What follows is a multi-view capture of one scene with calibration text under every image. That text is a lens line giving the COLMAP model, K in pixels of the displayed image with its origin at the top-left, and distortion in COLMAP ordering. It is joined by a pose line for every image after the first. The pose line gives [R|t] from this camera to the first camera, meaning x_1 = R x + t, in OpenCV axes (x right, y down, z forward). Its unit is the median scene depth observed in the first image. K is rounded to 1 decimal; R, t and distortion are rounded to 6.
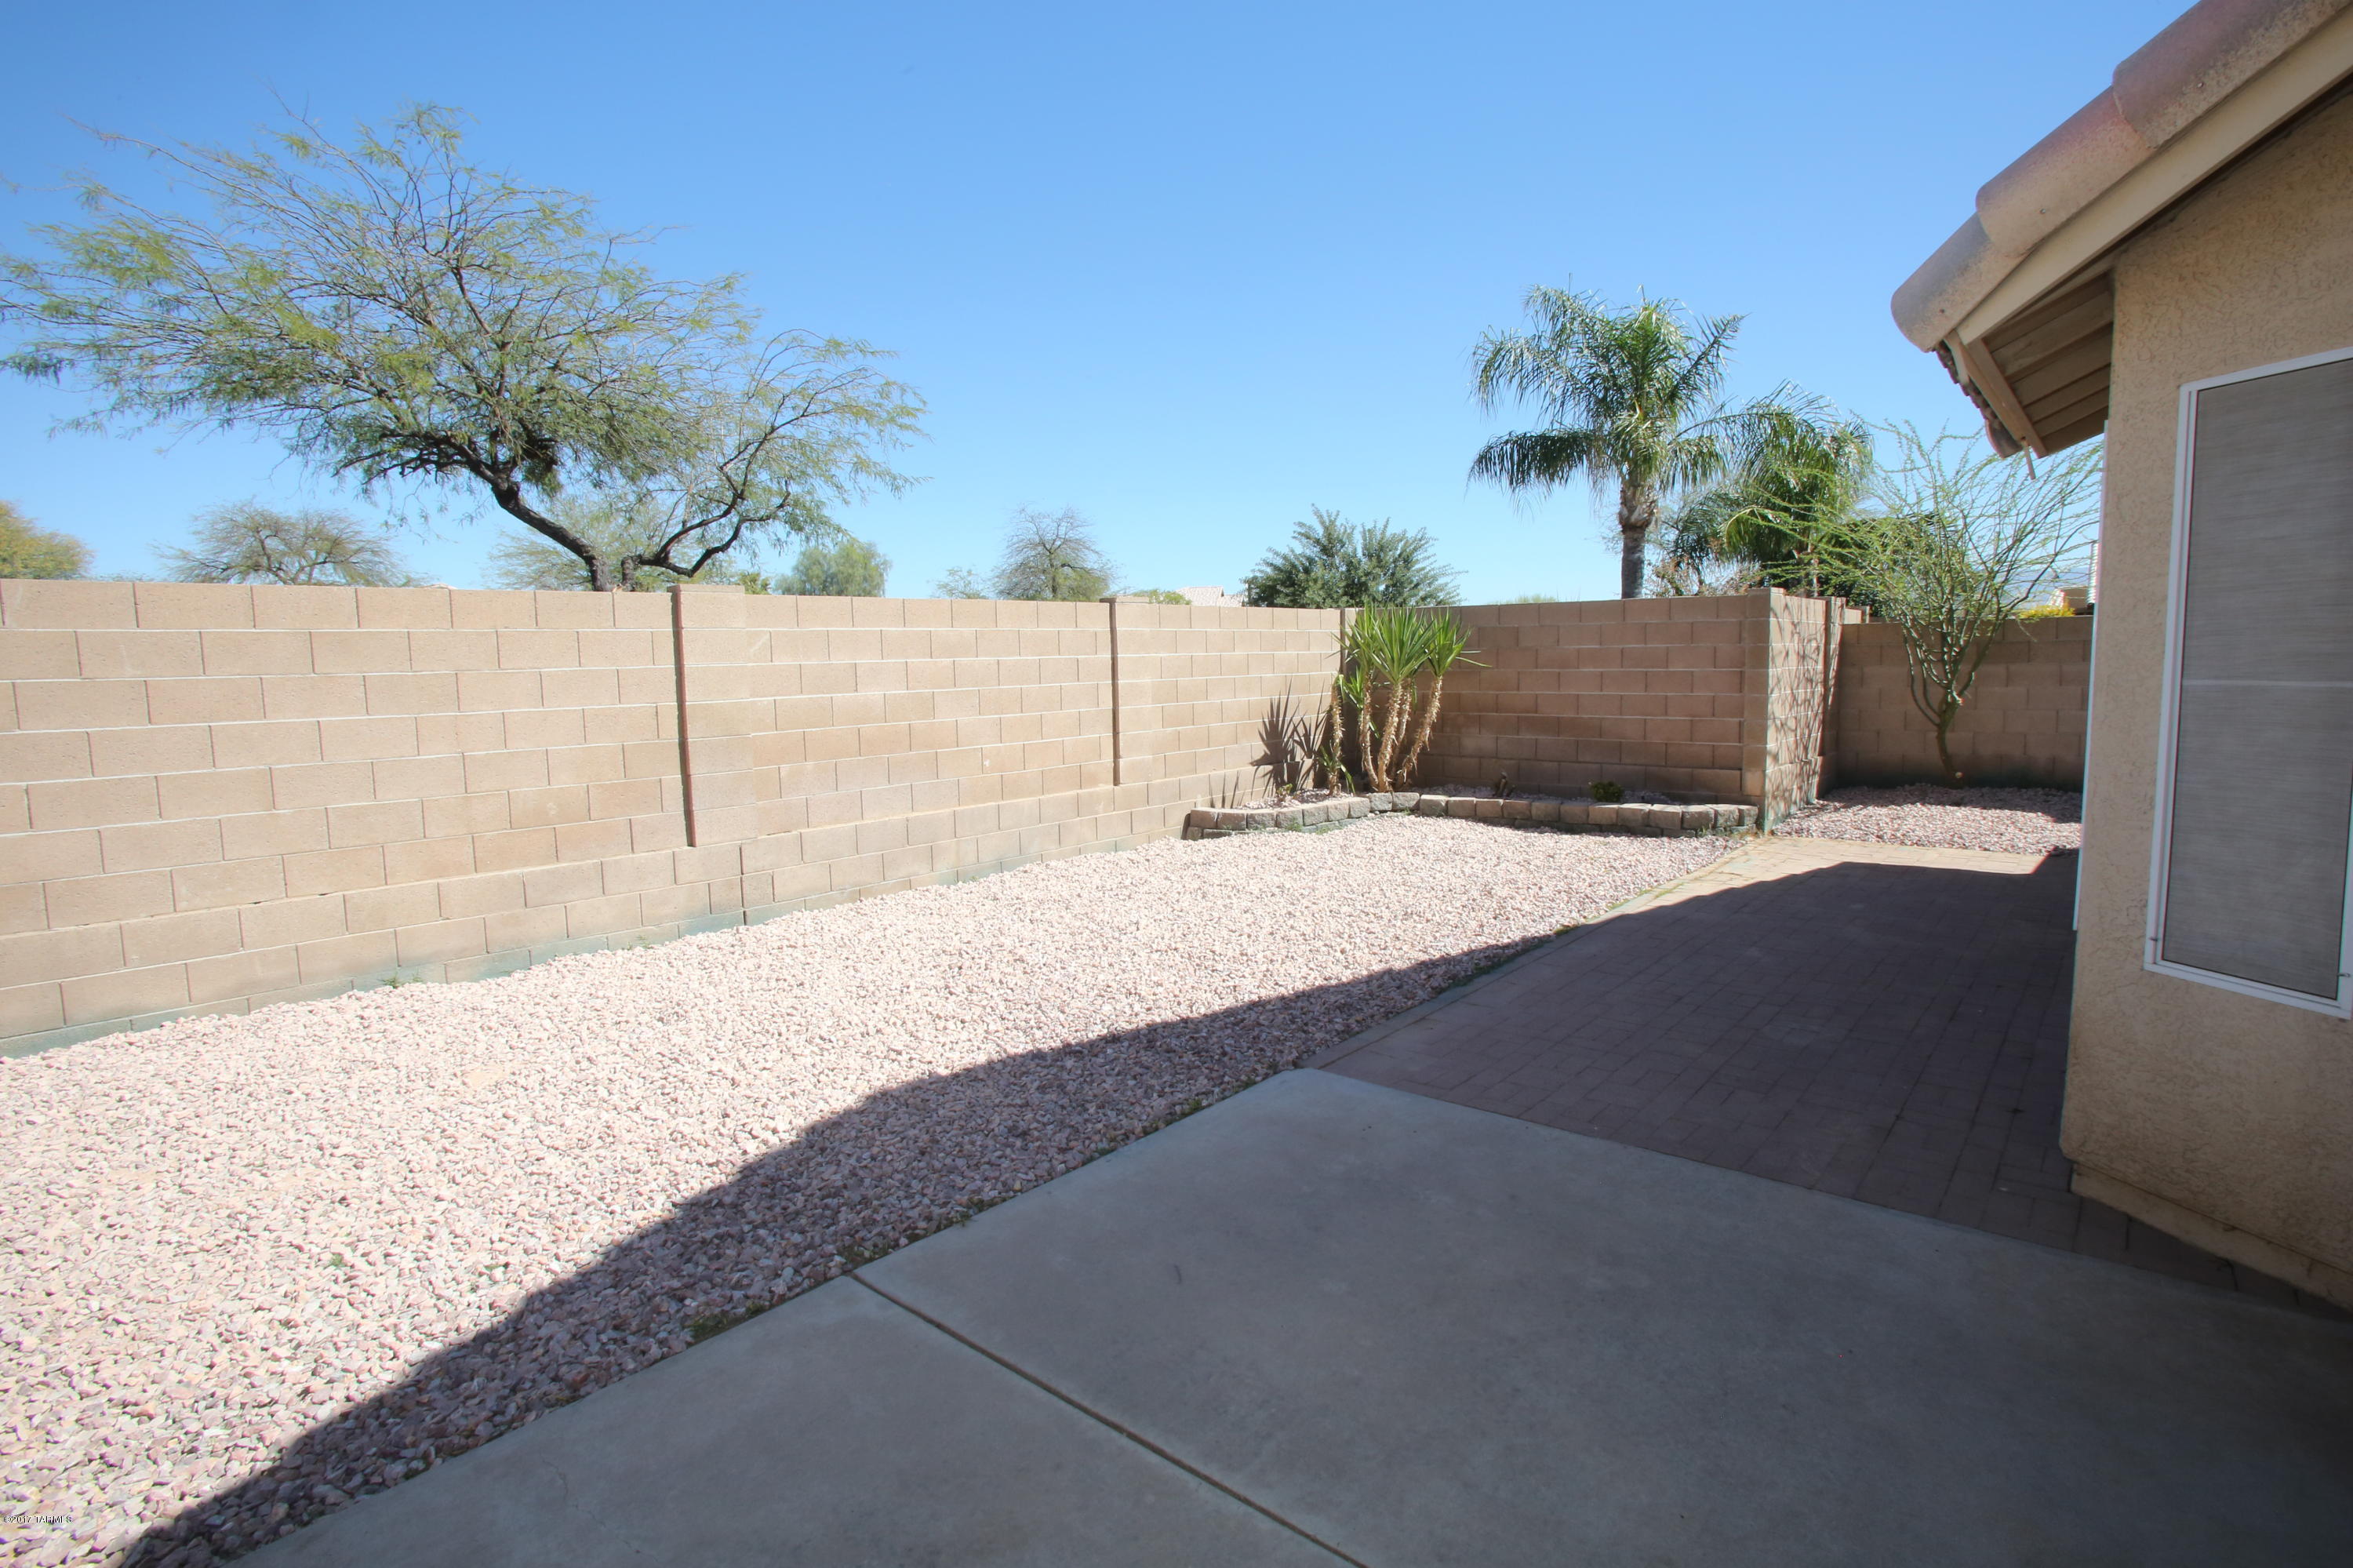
lens RADIAL K [[1144.6, 0, 1187.9], [0, 1144.6, 776.6], [0, 0, 1]] dist [-0.071369, 0.033188]
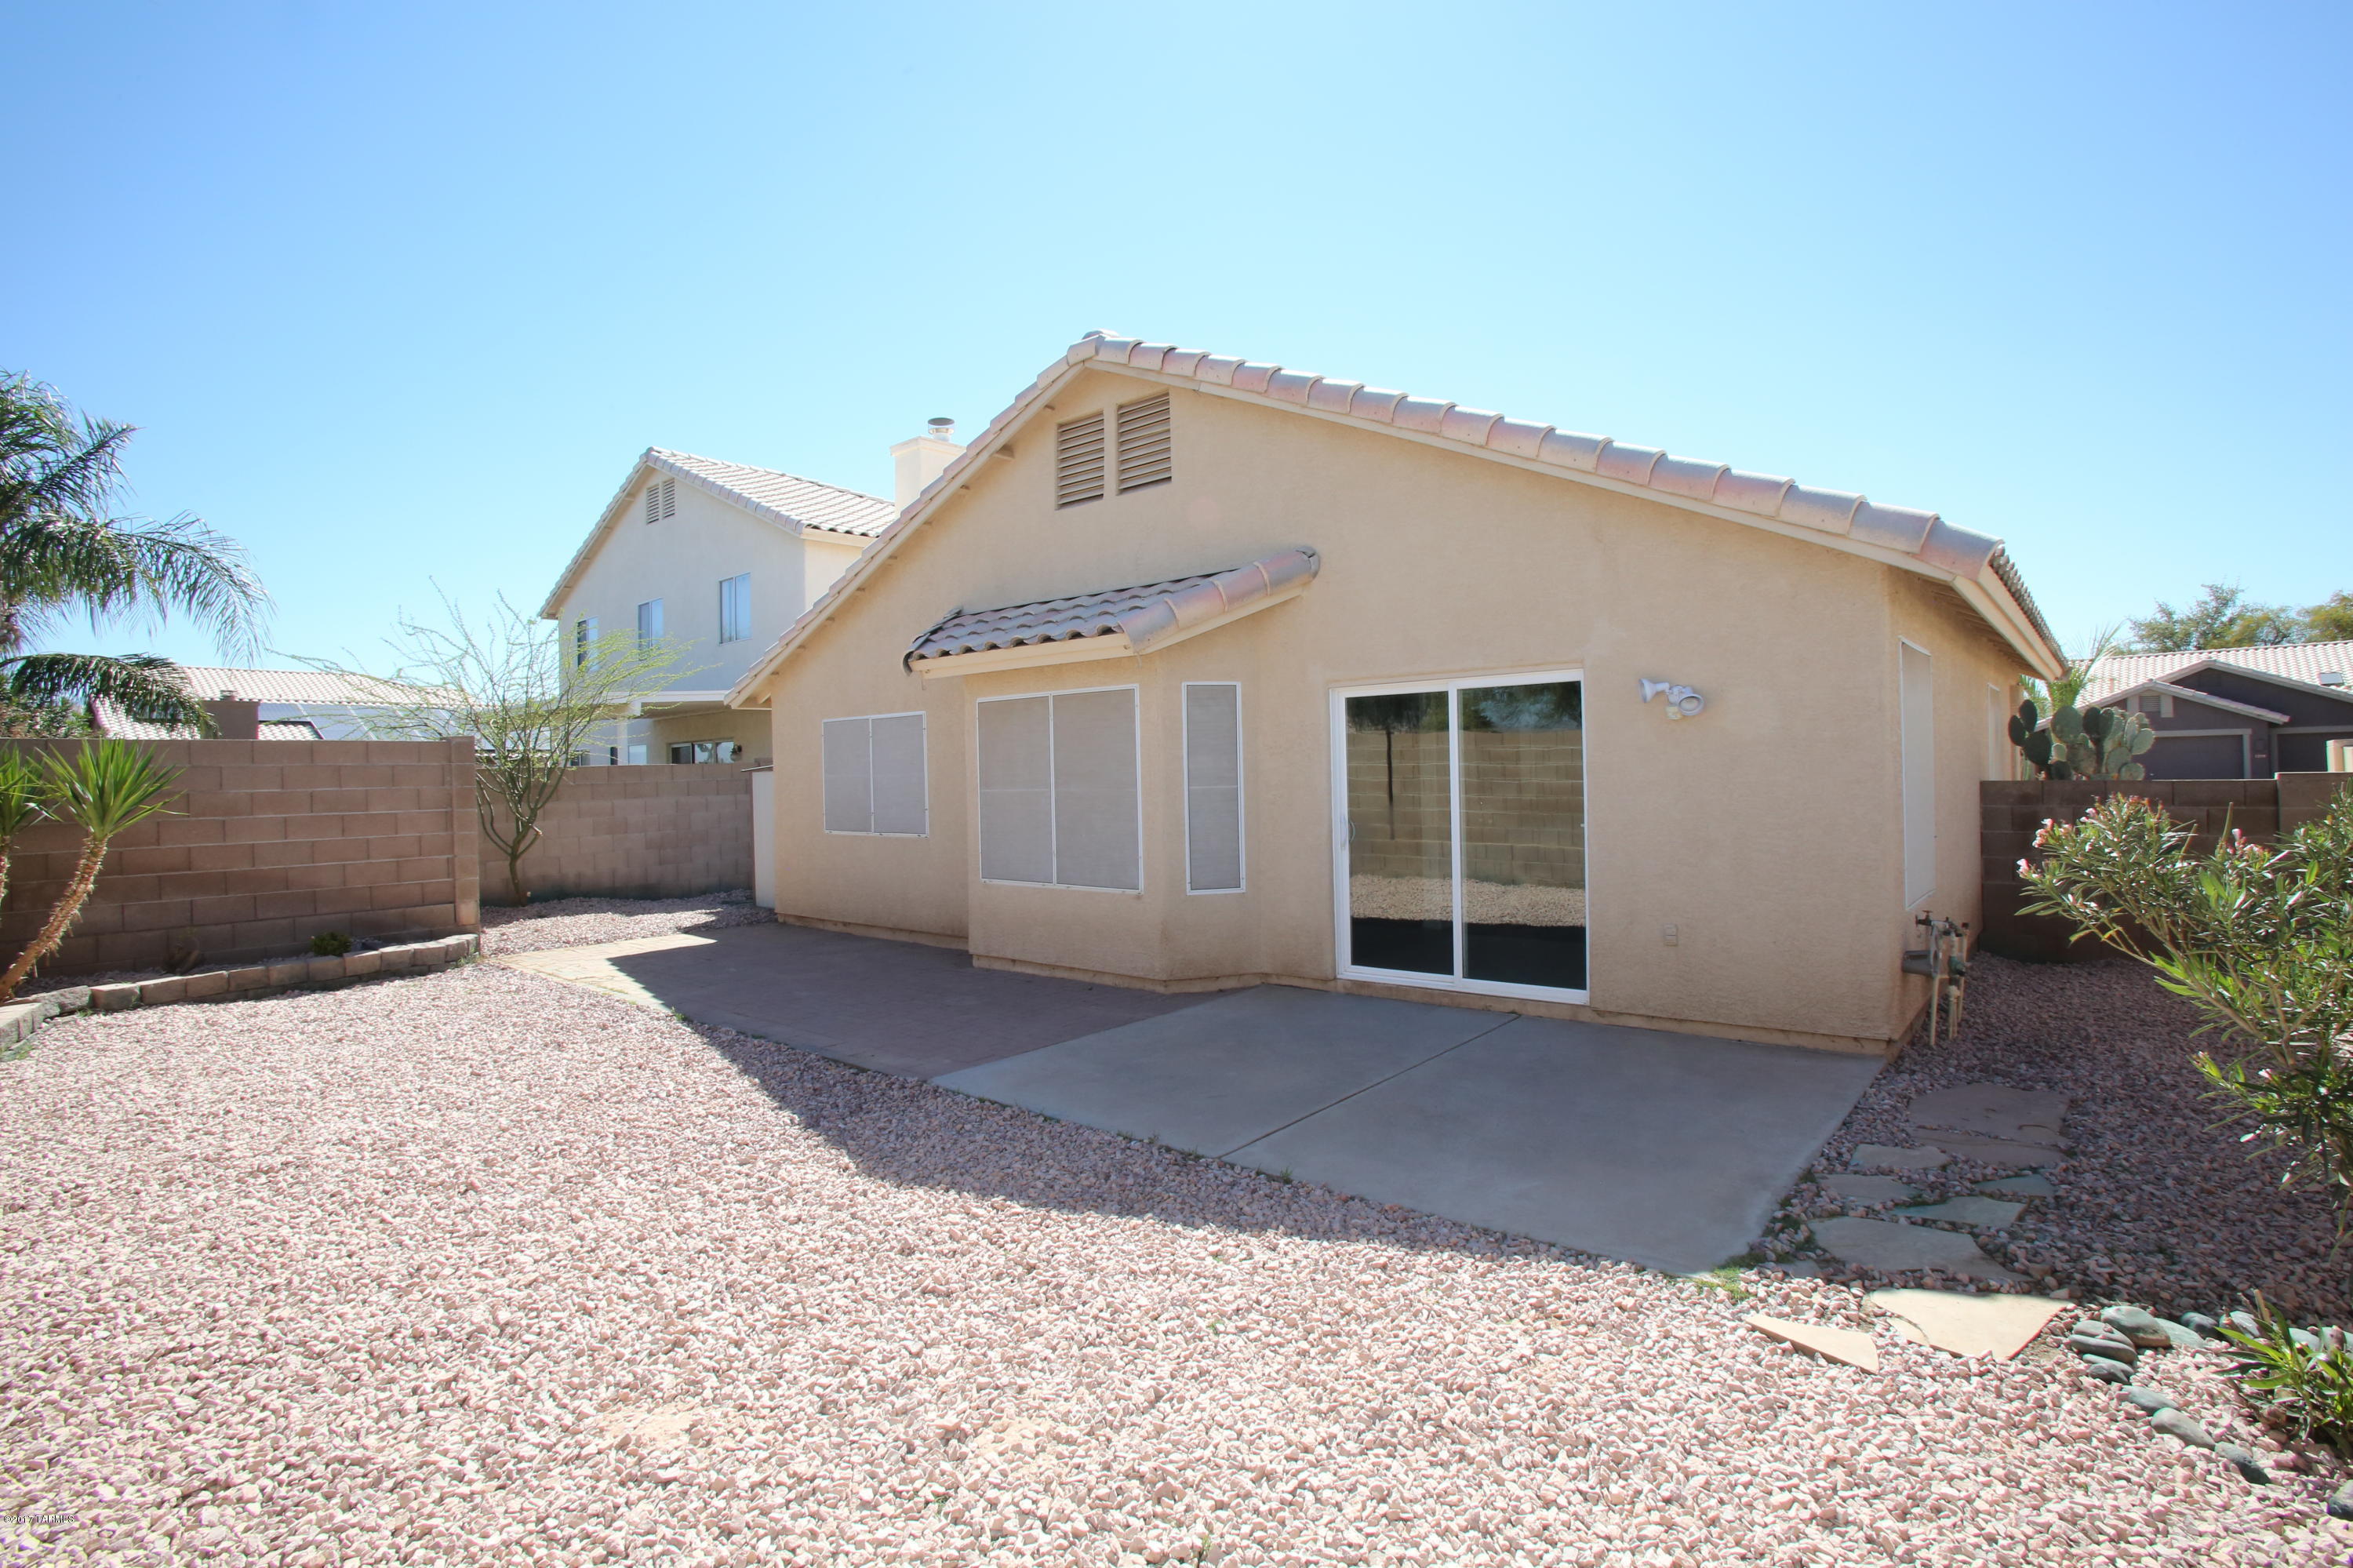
lens RADIAL K [[1144.6, 0, 1187.9], [0, 1144.6, 776.6], [0, 0, 1]] dist [-0.071369, 0.033188]
pose [[-0.011135, 0.015614, 0.999816, -0.666326], [0.126801, 0.991828, -0.014077, -0.024695], [-0.991866, 0.126621, -0.013024, 0.348837]]
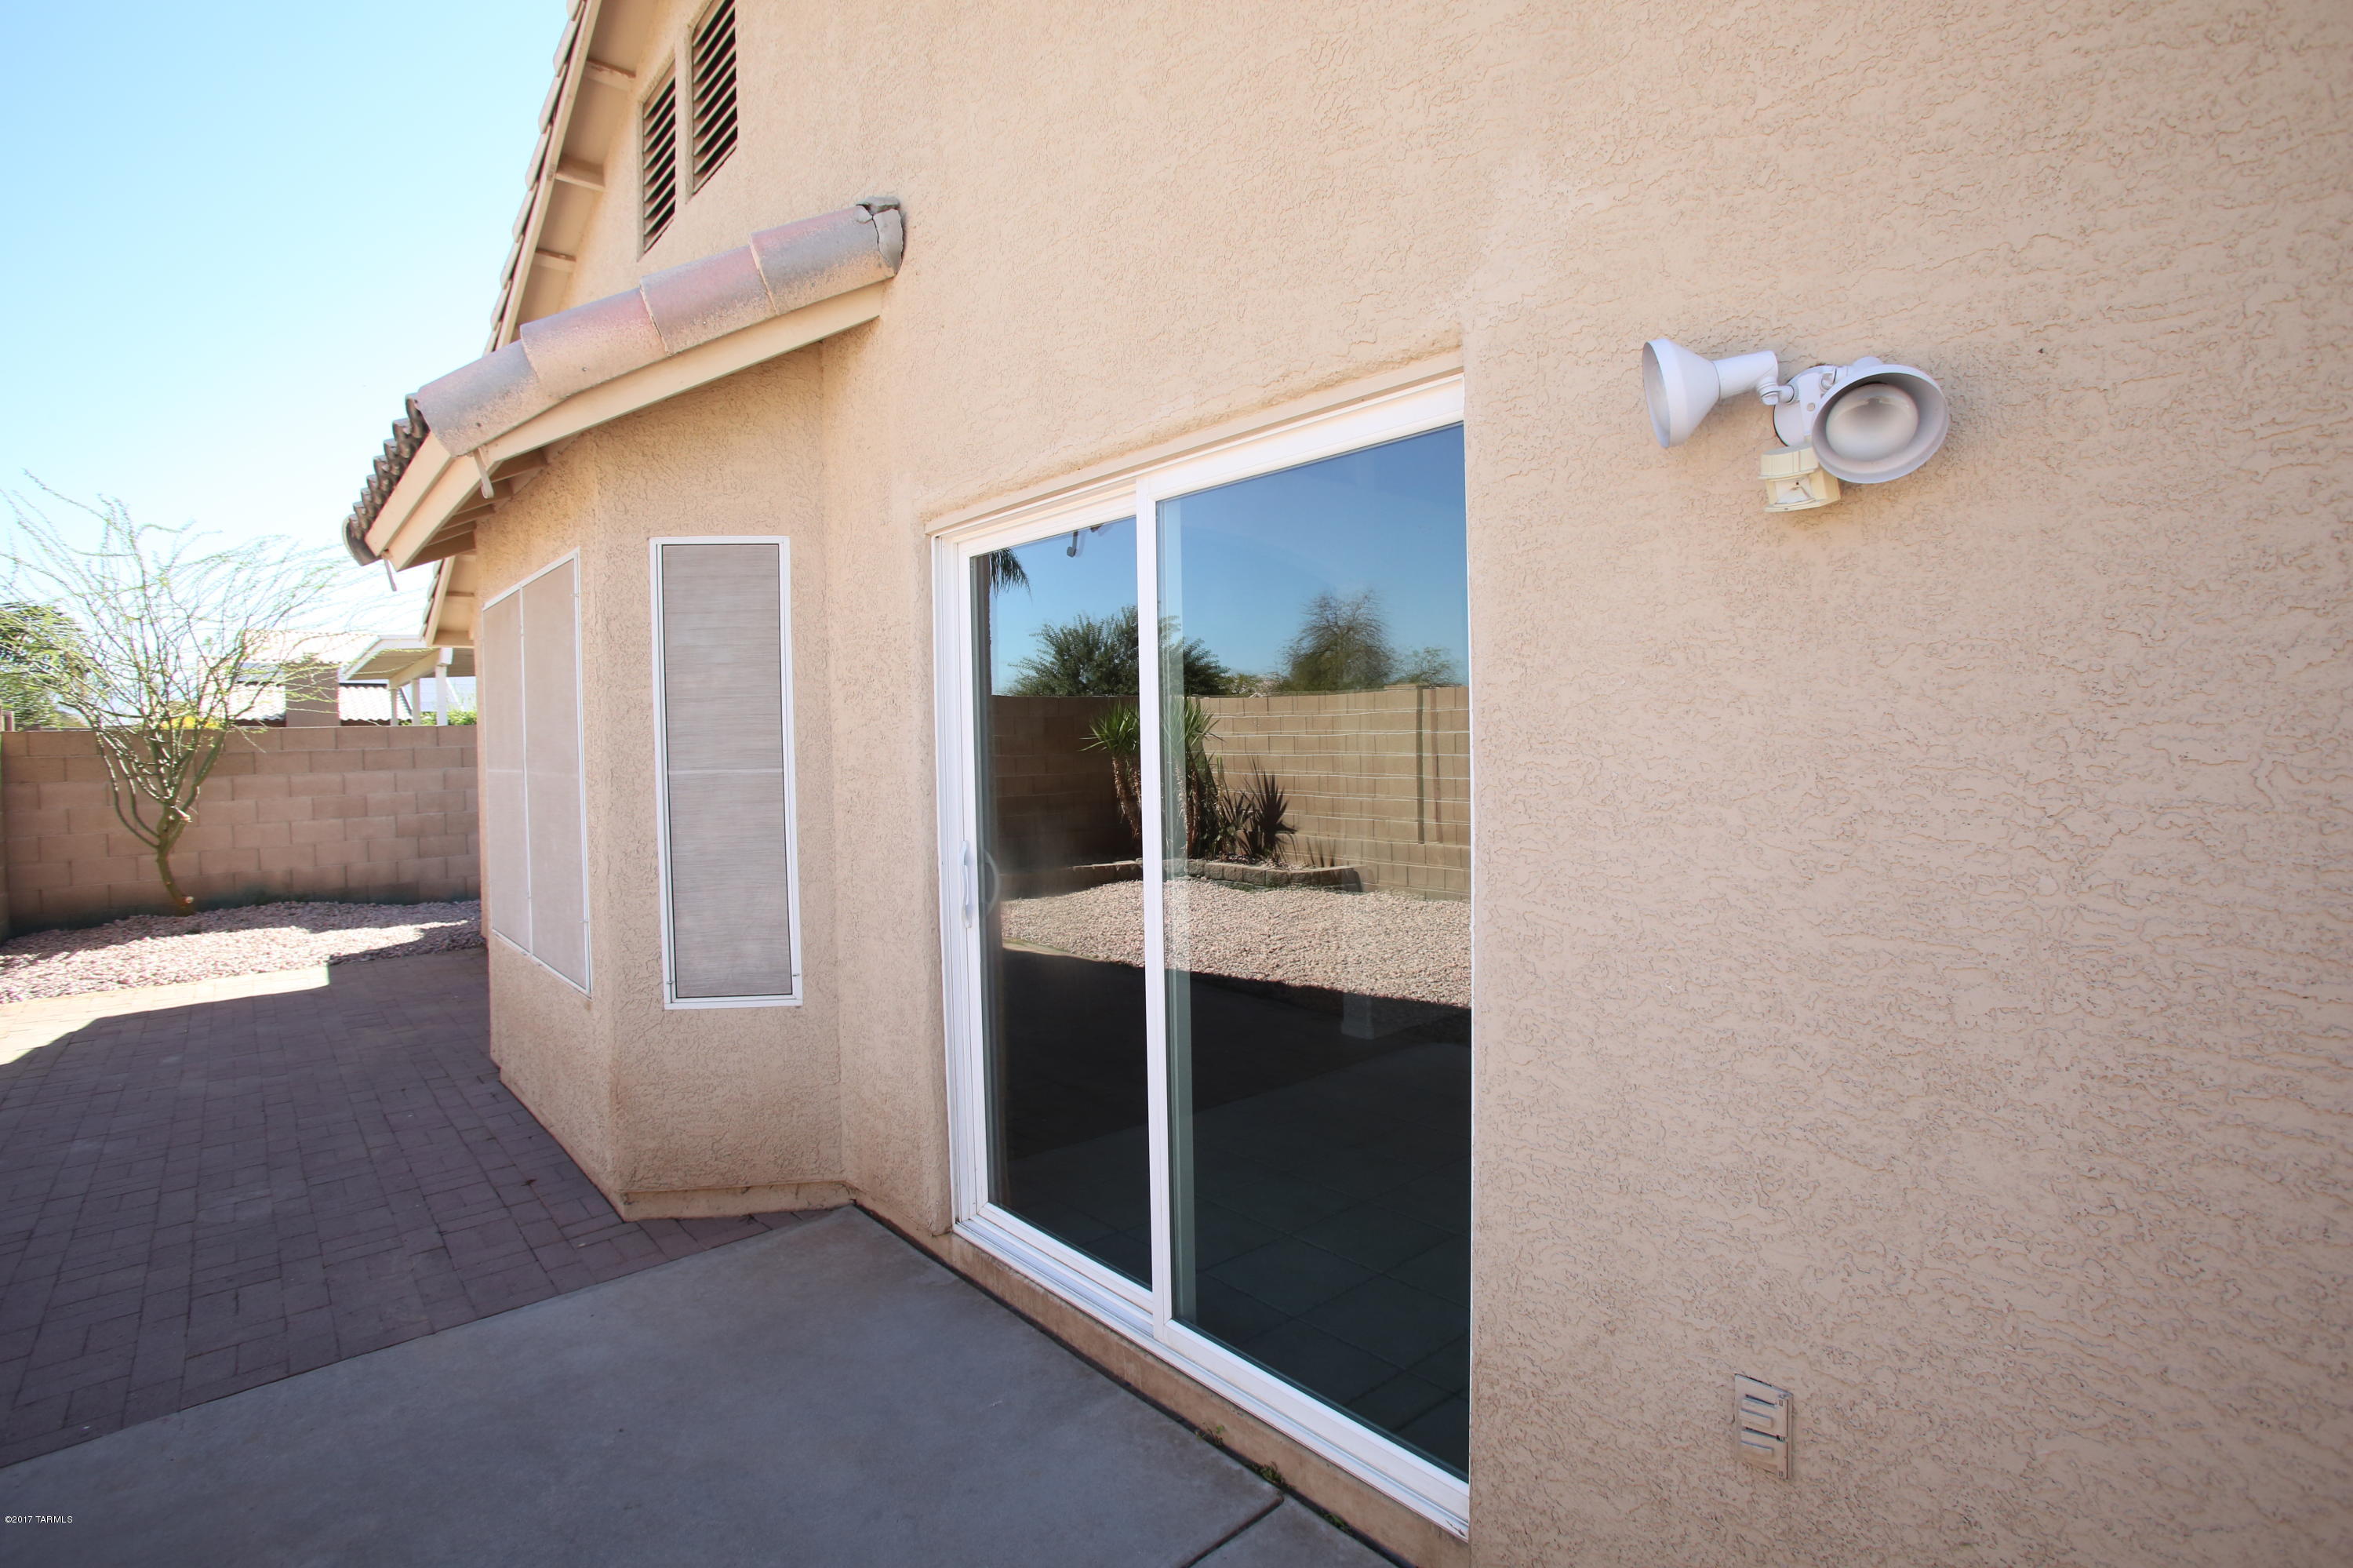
lens RADIAL K [[1144.6, 0, 1187.9], [0, 1144.6, 776.6], [0, 0, 1]] dist [-0.071369, 0.033188]
pose [[0.138161, -0.014574, 0.990303, -0.097762], [0.118916, 0.992902, -0.001978, -0.003069], [-0.983245, 0.118036, 0.138913, 0.084296]]
